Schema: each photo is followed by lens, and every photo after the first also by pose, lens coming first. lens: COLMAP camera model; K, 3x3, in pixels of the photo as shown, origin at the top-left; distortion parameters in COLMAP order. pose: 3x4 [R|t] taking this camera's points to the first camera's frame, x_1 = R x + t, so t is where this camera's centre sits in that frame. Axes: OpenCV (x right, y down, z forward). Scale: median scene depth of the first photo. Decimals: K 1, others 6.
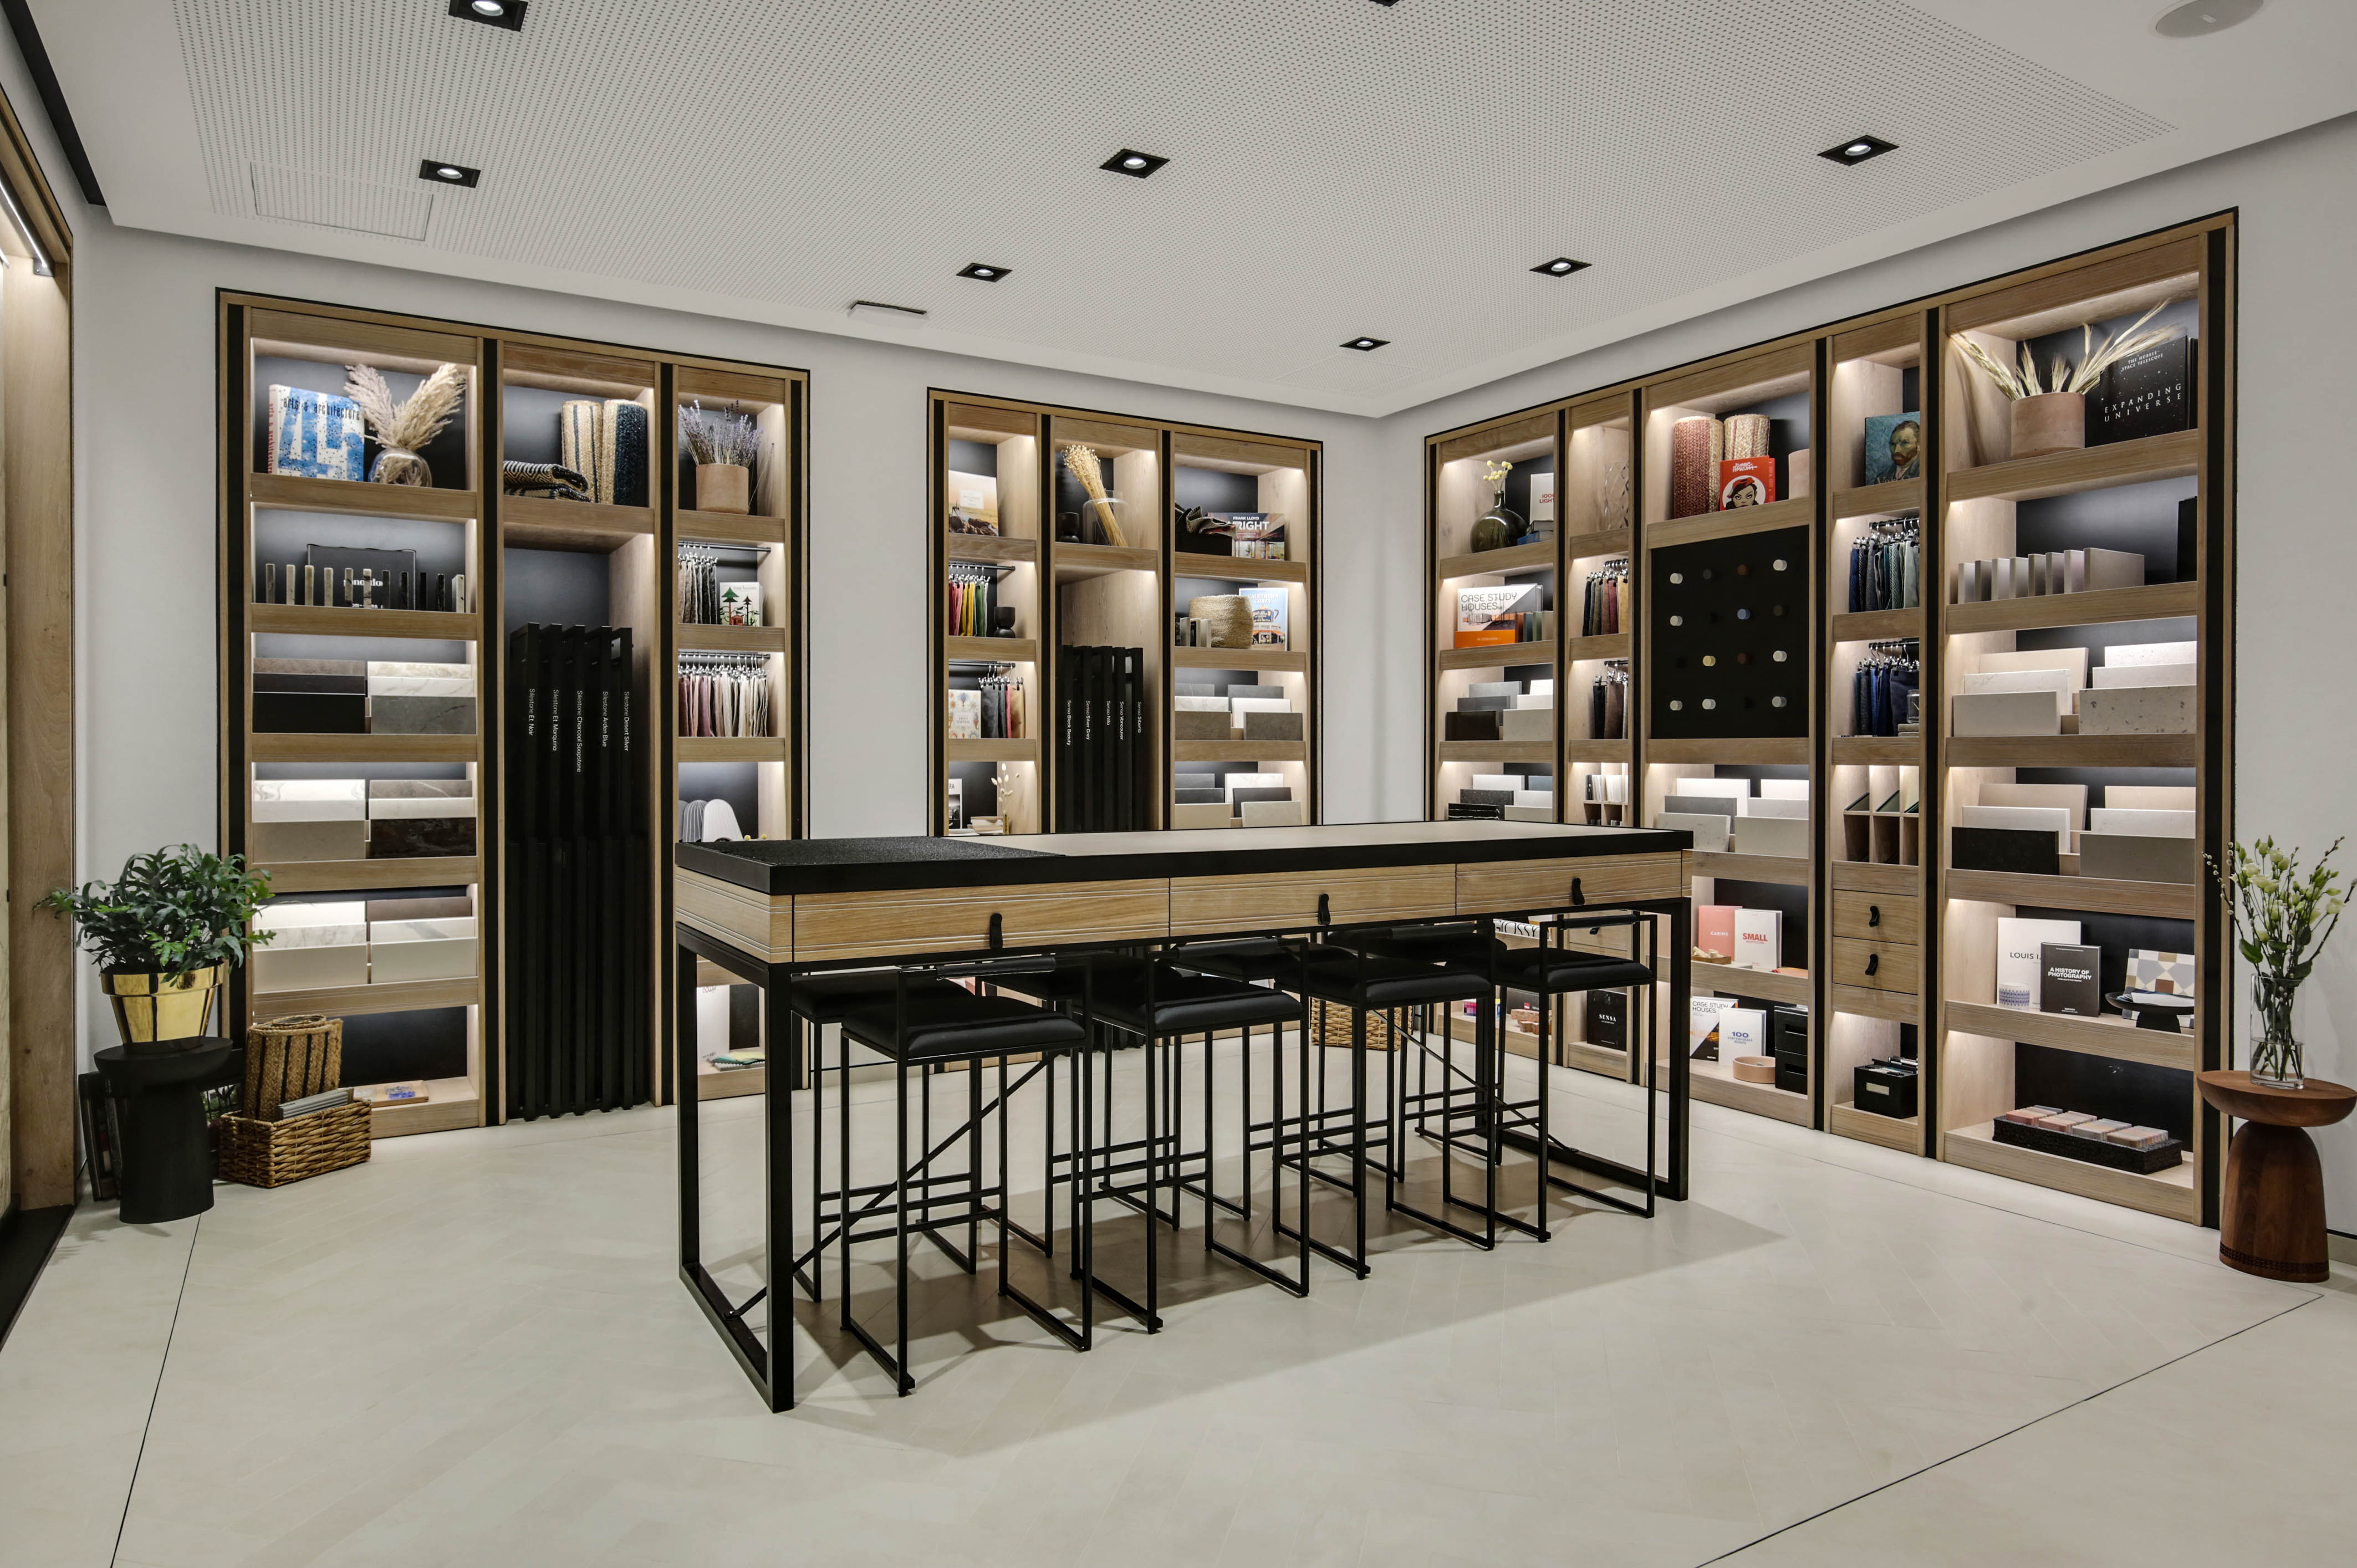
lens RADIAL K [[1455.7, 0, 1180.1], [0, 1455.7, 760.5], [0, 0, 1]] dist [-0.008242, 0.000112]
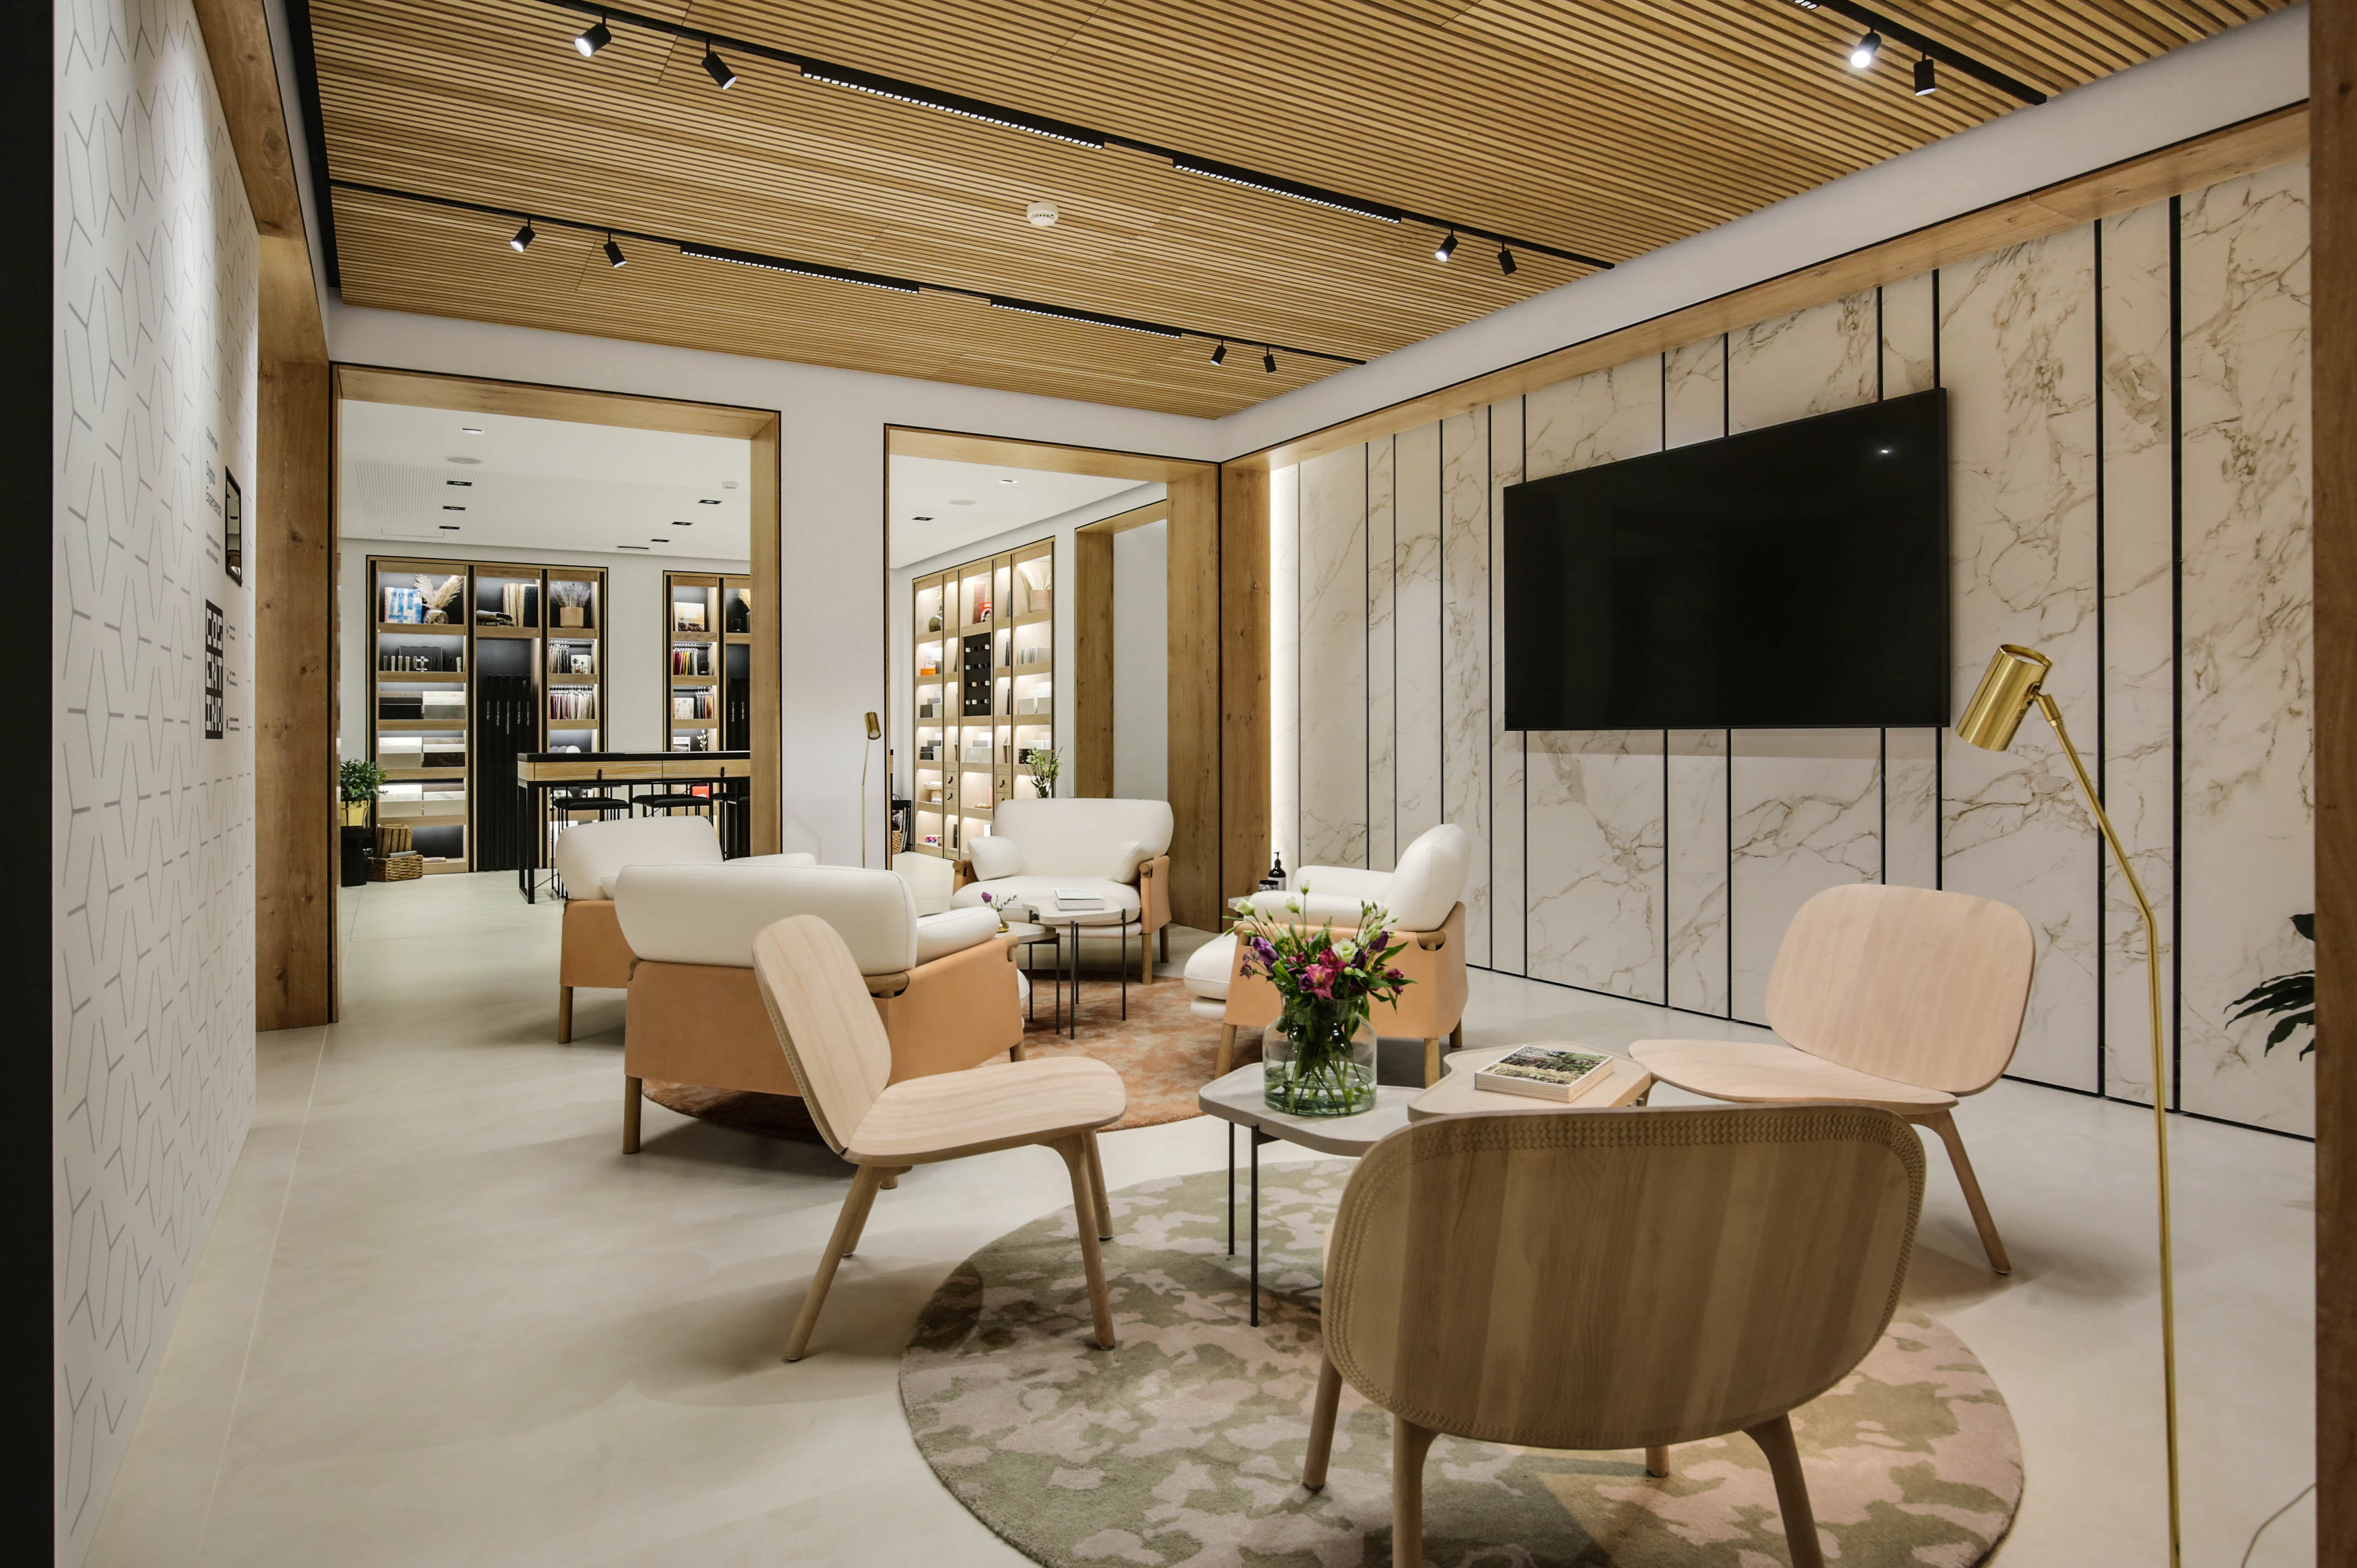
lens RADIAL K [[1285.0, 0, 1171.6], [0, 1285.0, 703.1], [0, 0, 1]] dist [-0.000803, -0.001553]
pose [[0.999934, -0.009836, 0.006001, 0.735740], [0.009977, 0.999665, -0.023881, 0.019351], [-0.005764, 0.023939, 0.999697, -1.253399]]
